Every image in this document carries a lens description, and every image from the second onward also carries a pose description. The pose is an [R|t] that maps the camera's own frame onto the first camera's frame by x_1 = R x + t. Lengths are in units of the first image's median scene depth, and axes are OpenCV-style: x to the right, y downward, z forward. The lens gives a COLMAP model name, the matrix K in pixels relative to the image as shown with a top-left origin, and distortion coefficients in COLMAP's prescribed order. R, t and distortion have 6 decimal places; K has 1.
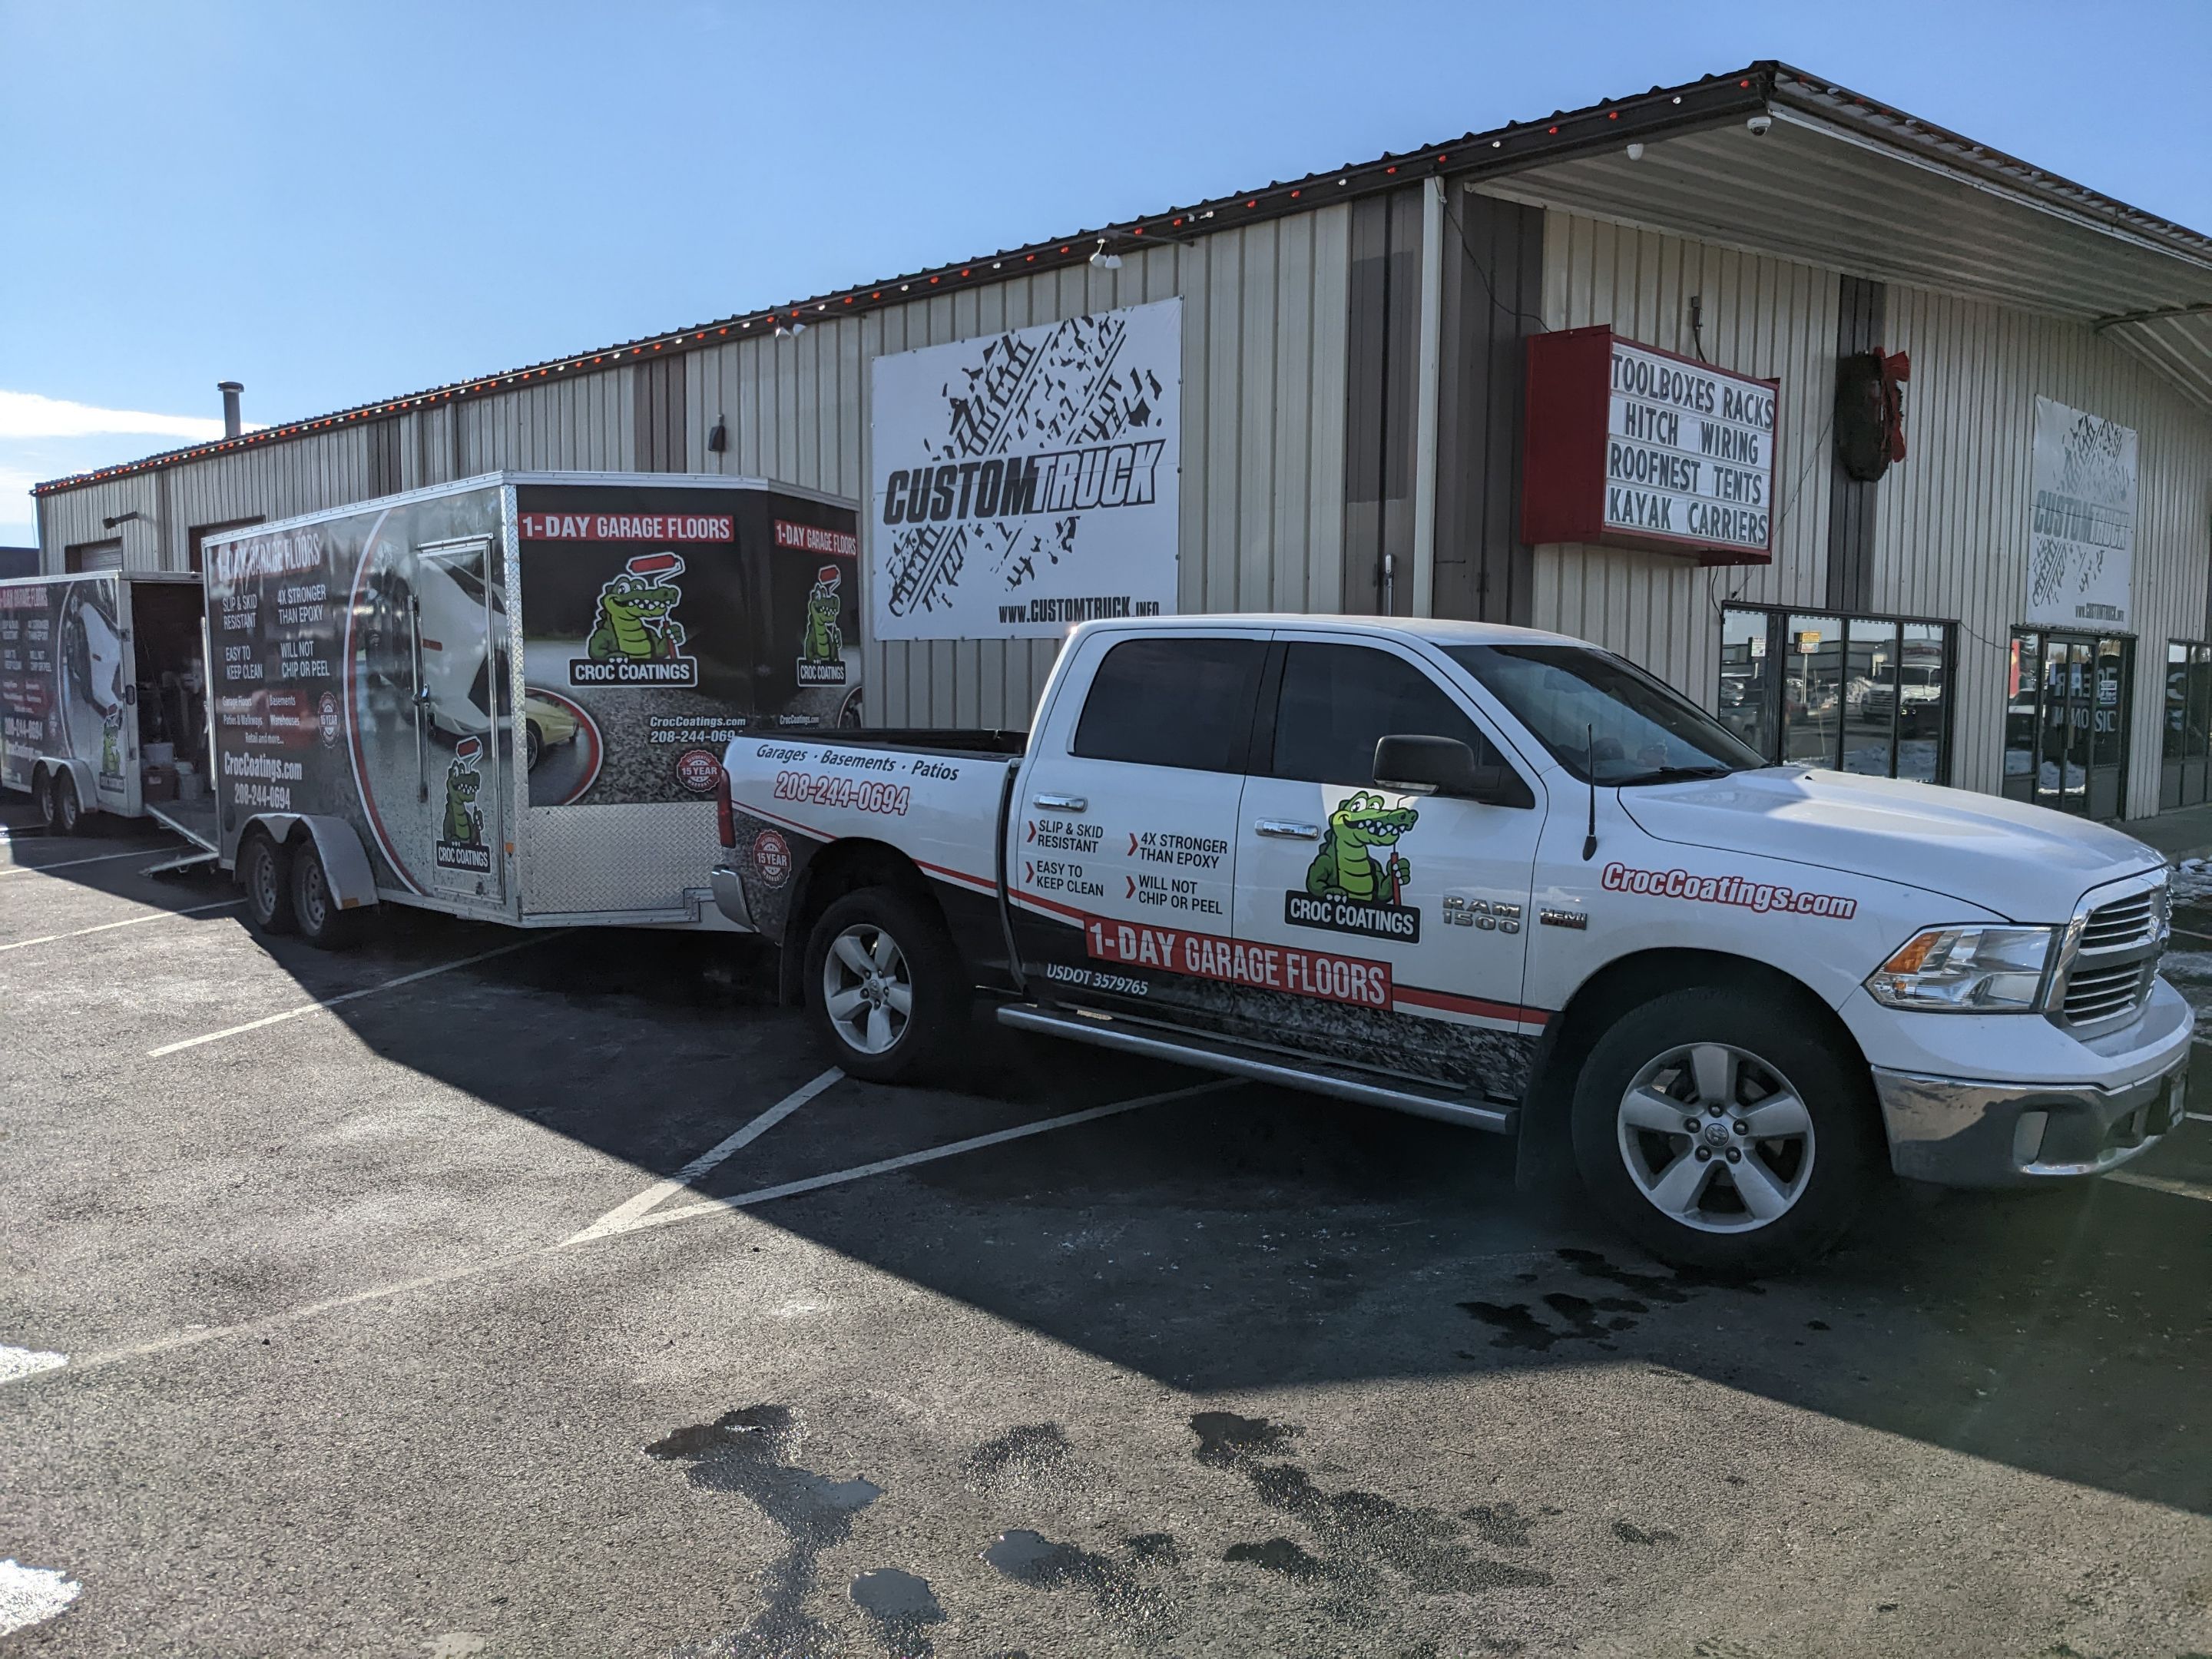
lens RADIAL K [[1669.7, 0, 1116.7], [0, 1669.7, 817.3], [0, 0, 1]] dist [-0.011940, -0.004580]
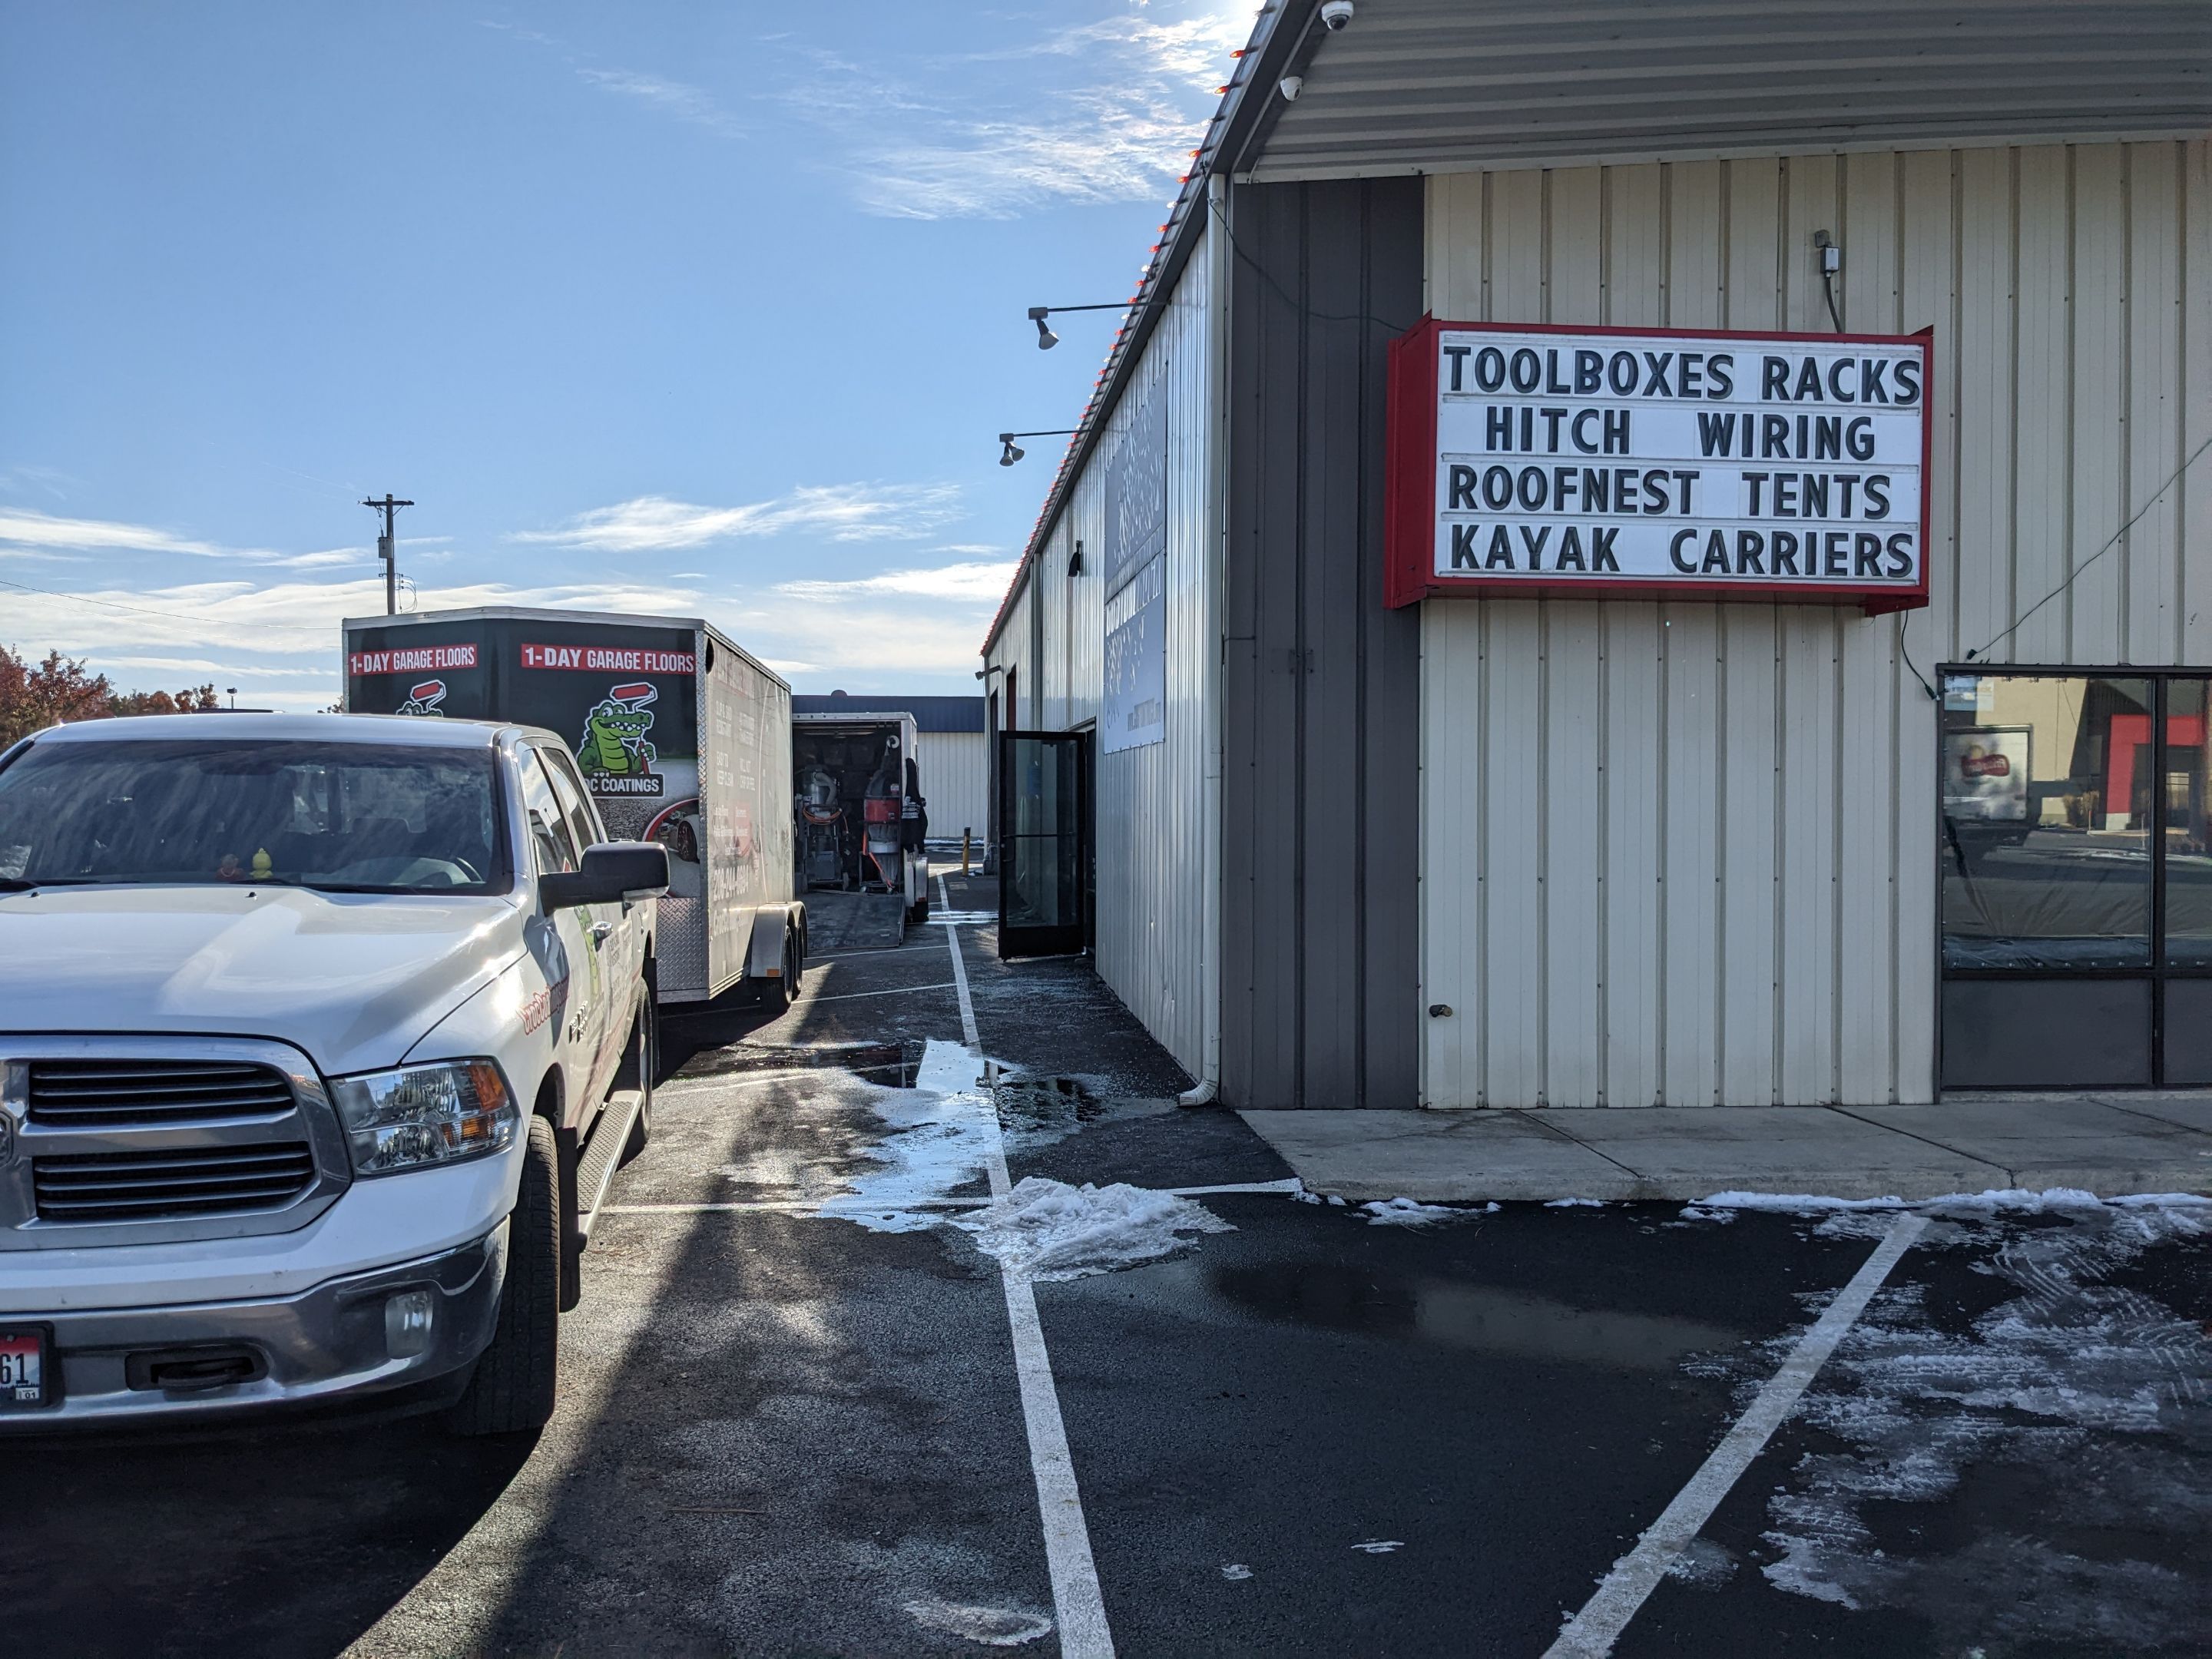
lens RADIAL K [[1669.7, 0, 1112.3], [0, 1669.7, 834.4], [0, 0, 1]] dist [-0.011940, -0.004580]
pose [[0.769609, 0.009158, -0.638450, 0.627668], [-0.047791, 0.997919, -0.043294, -0.020573], [0.636724, 0.063832, 0.768445, 0.330282]]
